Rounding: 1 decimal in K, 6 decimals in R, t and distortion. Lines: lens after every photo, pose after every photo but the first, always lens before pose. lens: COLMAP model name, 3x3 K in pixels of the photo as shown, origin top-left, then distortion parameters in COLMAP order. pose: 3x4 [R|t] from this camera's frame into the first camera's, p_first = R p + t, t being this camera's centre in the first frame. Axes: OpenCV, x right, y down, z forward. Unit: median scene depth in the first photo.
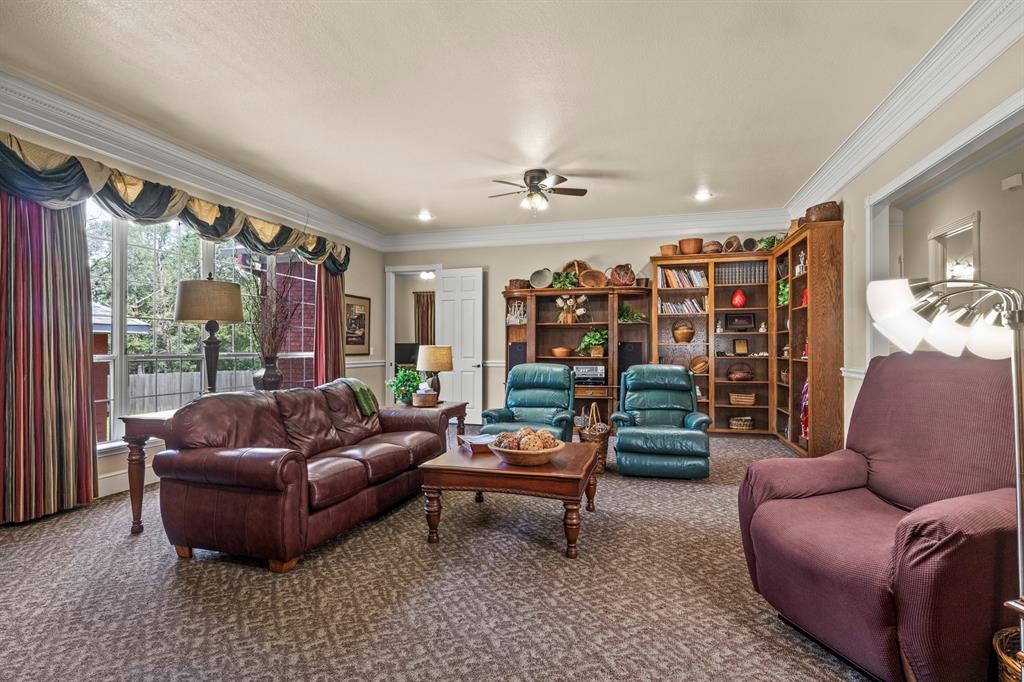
lens RADIAL K [[507.8, 0, 517.9], [0, 507.8, 360.1], [0, 0, 1]] dist [0.000507, 0.000398]
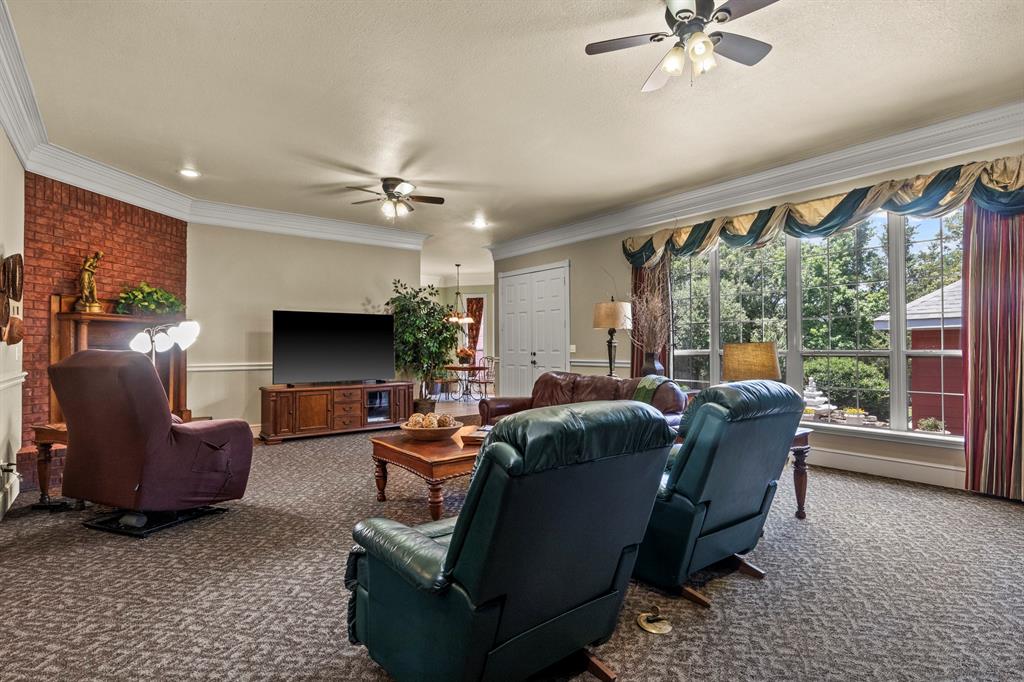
lens RADIAL K [[507.8, 0, 506.6], [0, 507.8, 346.8], [0, 0, 1]] dist [0.000507, 0.000398]
pose [[-0.611234, 0.003767, -0.791441, 0.819697], [-0.015508, 0.999740, 0.016735, -0.042710], [0.791298, 0.022503, -0.611016, 1.756114]]
